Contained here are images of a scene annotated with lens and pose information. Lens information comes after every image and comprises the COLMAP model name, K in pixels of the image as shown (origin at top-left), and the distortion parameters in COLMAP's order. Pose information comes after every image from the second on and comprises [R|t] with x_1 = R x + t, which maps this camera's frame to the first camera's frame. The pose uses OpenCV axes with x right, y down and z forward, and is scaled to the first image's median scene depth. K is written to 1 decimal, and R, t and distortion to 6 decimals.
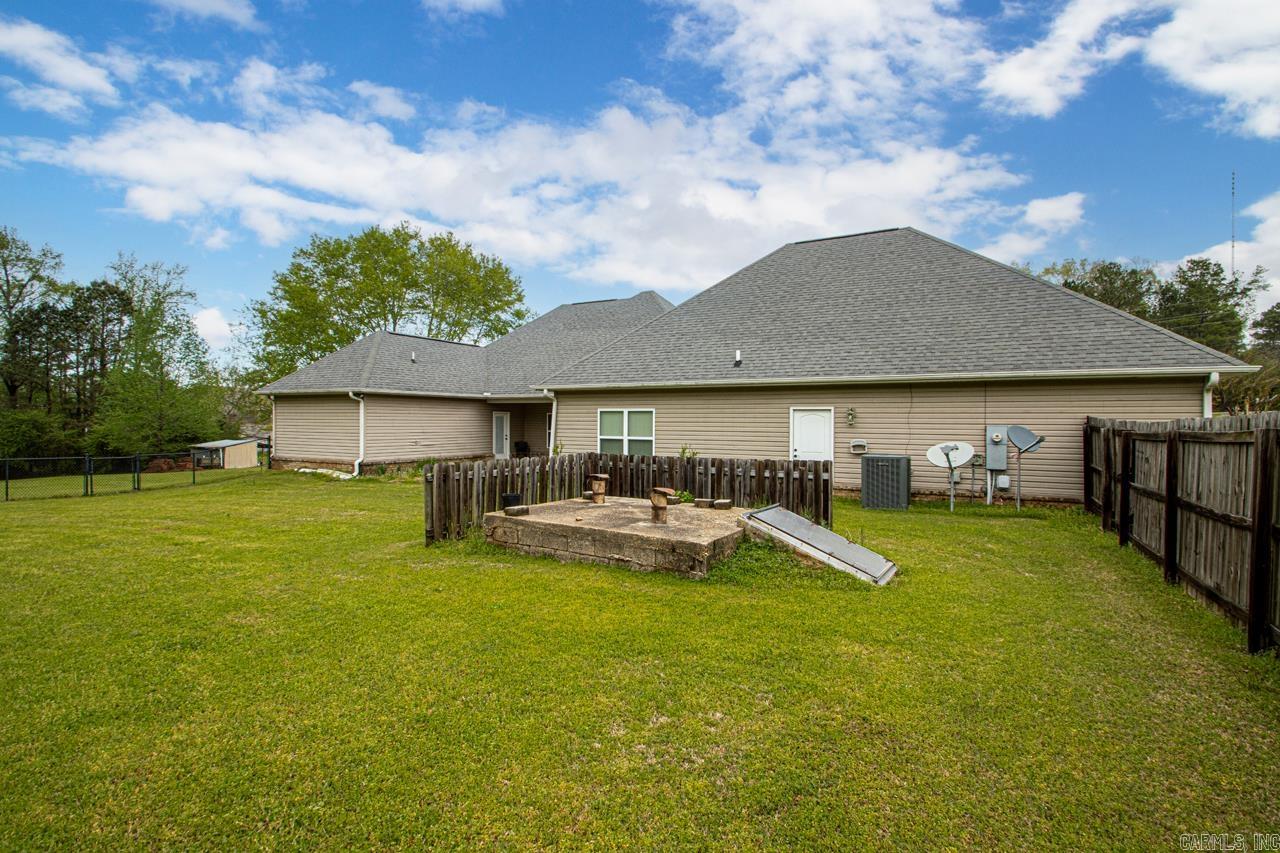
lens RADIAL K [[591.6, 0, 649.1], [0, 591.6, 427.7], [0, 0, 1]] dist [-0.005712, -0.001836]
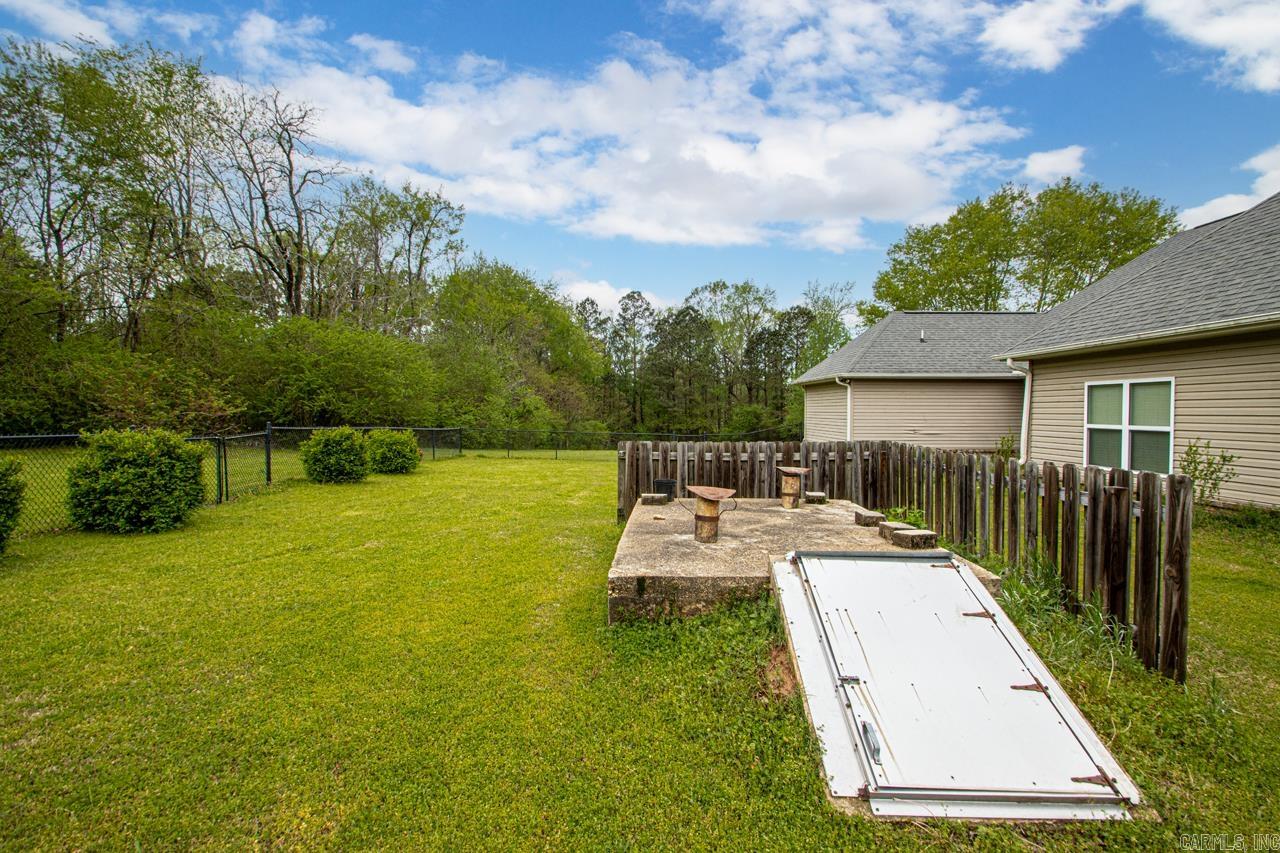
lens RADIAL K [[591.6, 0, 647.4], [0, 591.6, 427.3], [0, 0, 1]] dist [-0.005712, -0.001836]
pose [[0.496929, 0.018629, -0.867591, 0.229060], [-0.007904, 0.999825, 0.016941, 0.009971], [0.867755, -0.001561, 0.496989, 0.252022]]
